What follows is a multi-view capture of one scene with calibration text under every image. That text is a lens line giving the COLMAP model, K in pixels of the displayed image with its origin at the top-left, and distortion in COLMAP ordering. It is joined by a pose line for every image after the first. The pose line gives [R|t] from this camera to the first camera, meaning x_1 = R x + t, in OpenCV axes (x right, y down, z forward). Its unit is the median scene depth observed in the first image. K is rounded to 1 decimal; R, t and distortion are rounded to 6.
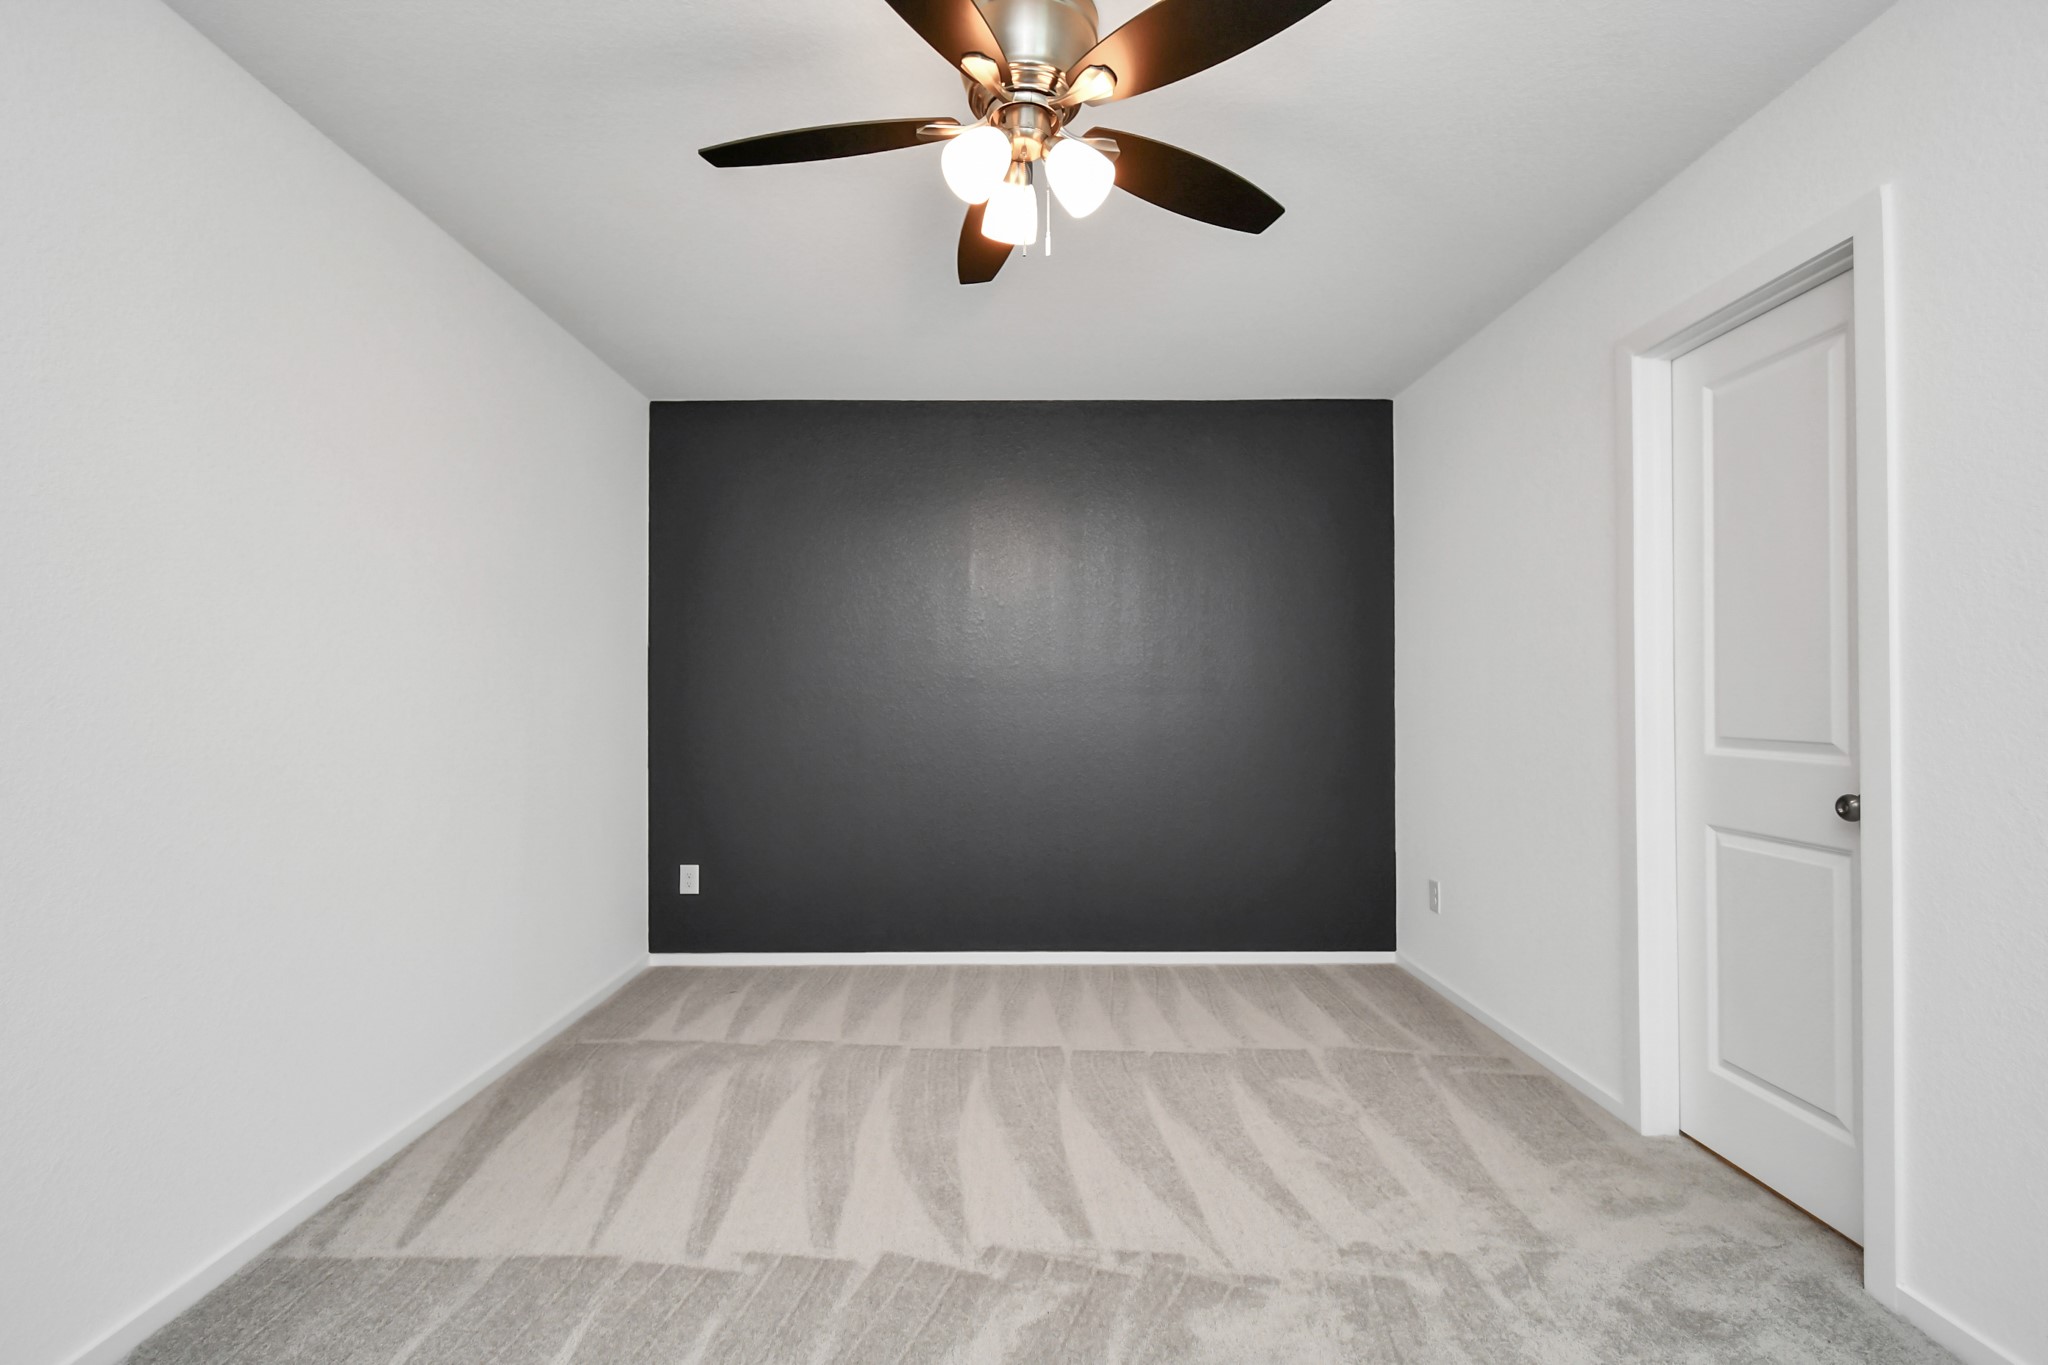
lens RADIAL K [[897.8, 0, 1018.6], [0, 897.8, 678.0], [0, 0, 1]] dist [0.008661, -0.003781]
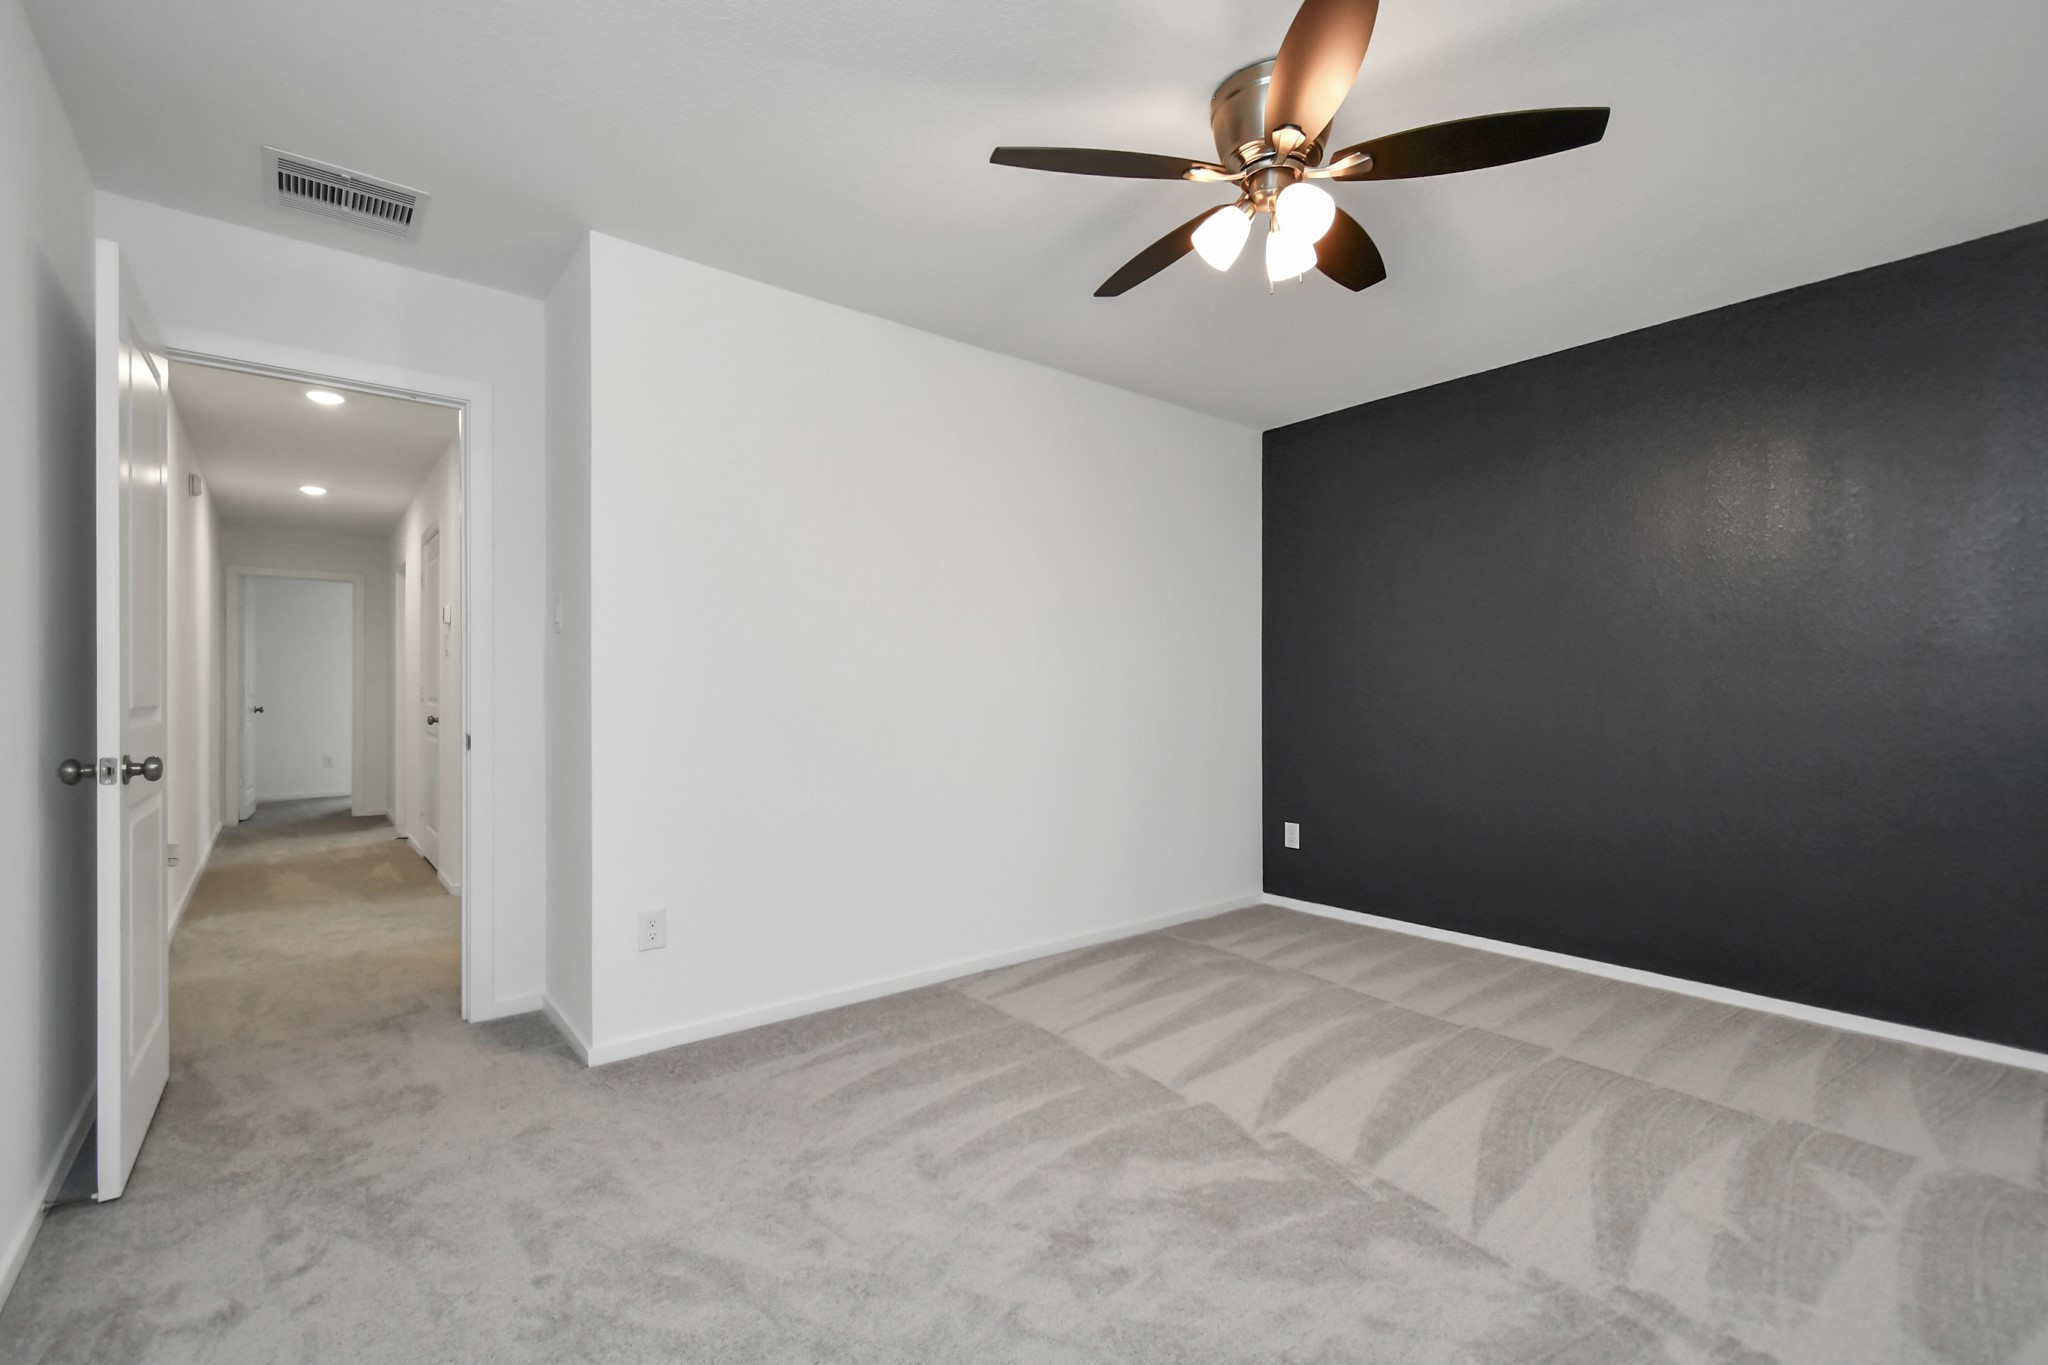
lens RADIAL K [[897.8, 0, 1026.2], [0, 897.8, 688.0], [0, 0, 1]] dist [0.008661, -0.003781]
pose [[0.630593, -0.002229, -0.776111, 0.473636], [0.018630, 0.999751, 0.012265, 0.016287], [0.775890, -0.022194, 0.630477, -0.001136]]
